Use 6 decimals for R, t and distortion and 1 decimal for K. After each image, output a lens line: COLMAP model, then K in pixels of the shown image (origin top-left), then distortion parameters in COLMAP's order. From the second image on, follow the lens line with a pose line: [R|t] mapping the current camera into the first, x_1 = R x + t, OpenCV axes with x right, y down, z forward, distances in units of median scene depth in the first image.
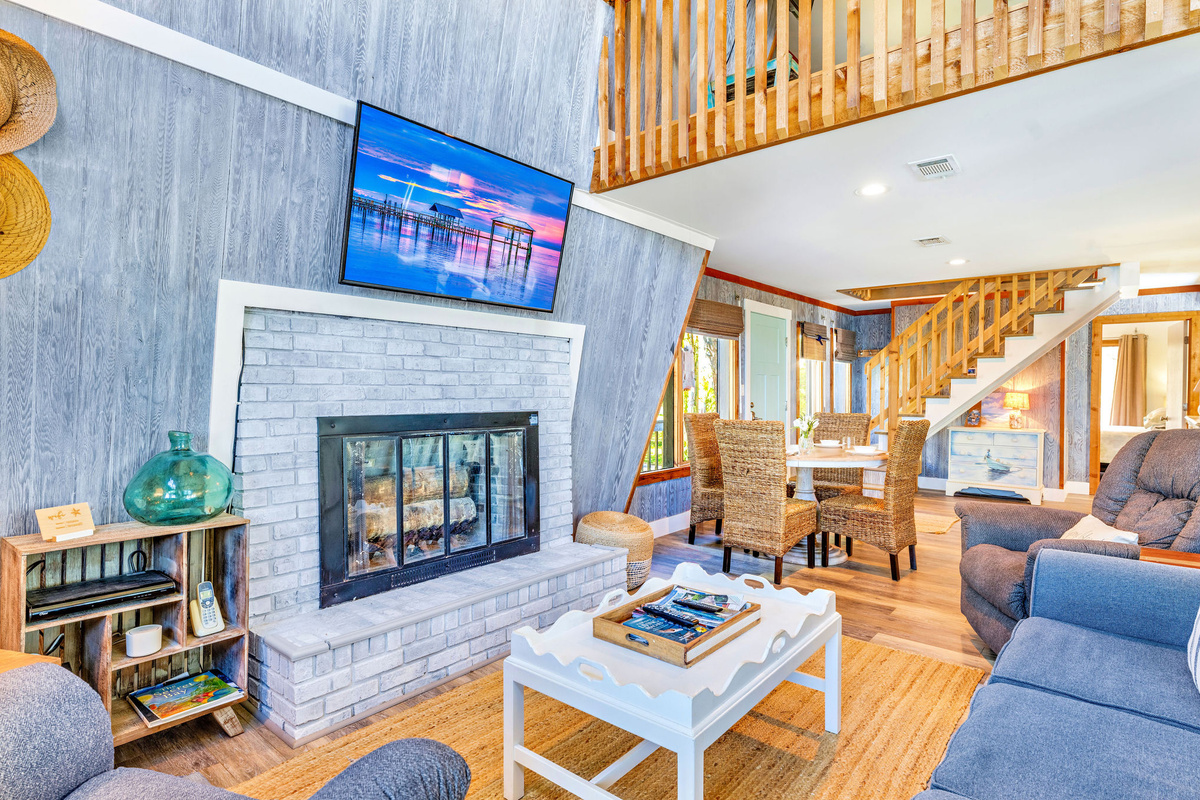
lens RADIAL K [[616.8, 0, 600.6], [0, 616.8, 397.3], [0, 0, 1]] dist [0.002372, 0.000695]
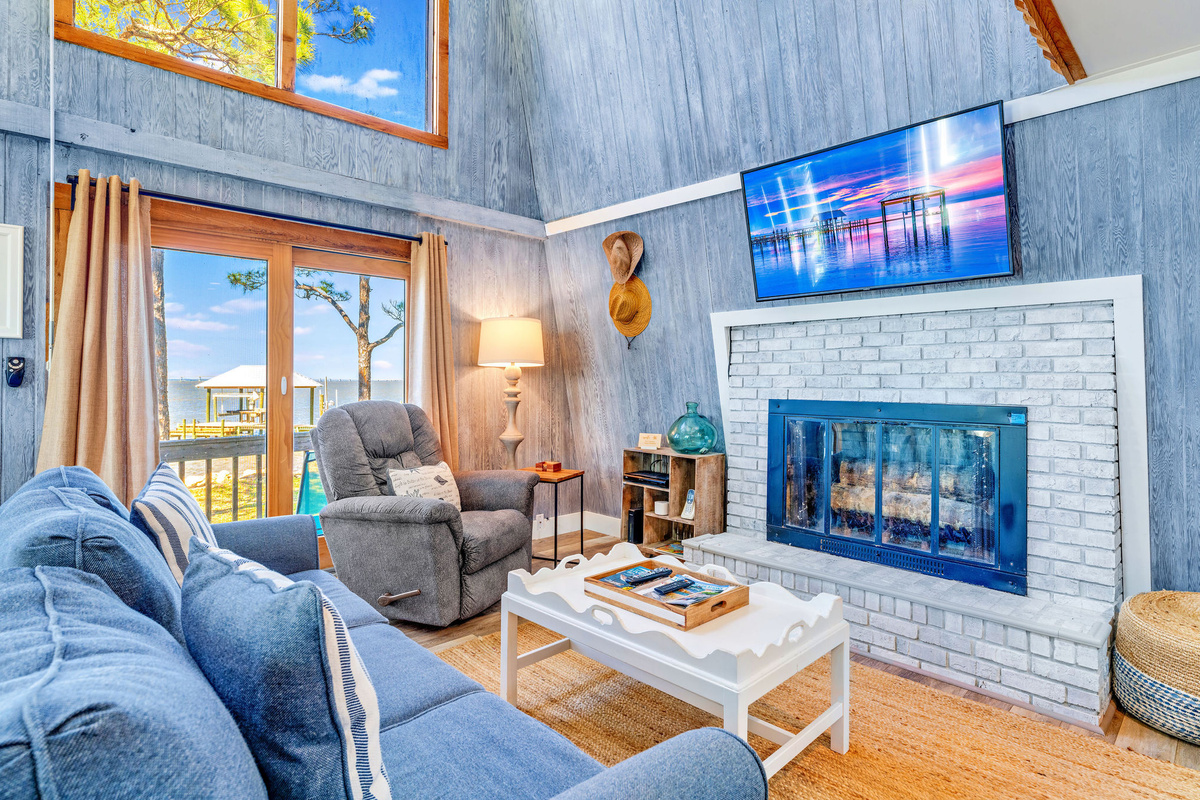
lens RADIAL K [[616.8, 0, 598.1], [0, 616.8, 368.4], [0, 0, 1]] dist [0.002372, 0.000695]
pose [[-0.096132, -0.020745, -0.995152, 0.905074], [-0.012042, 0.999734, -0.019677, -0.004716], [0.995296, 0.010092, -0.096357, 0.725318]]
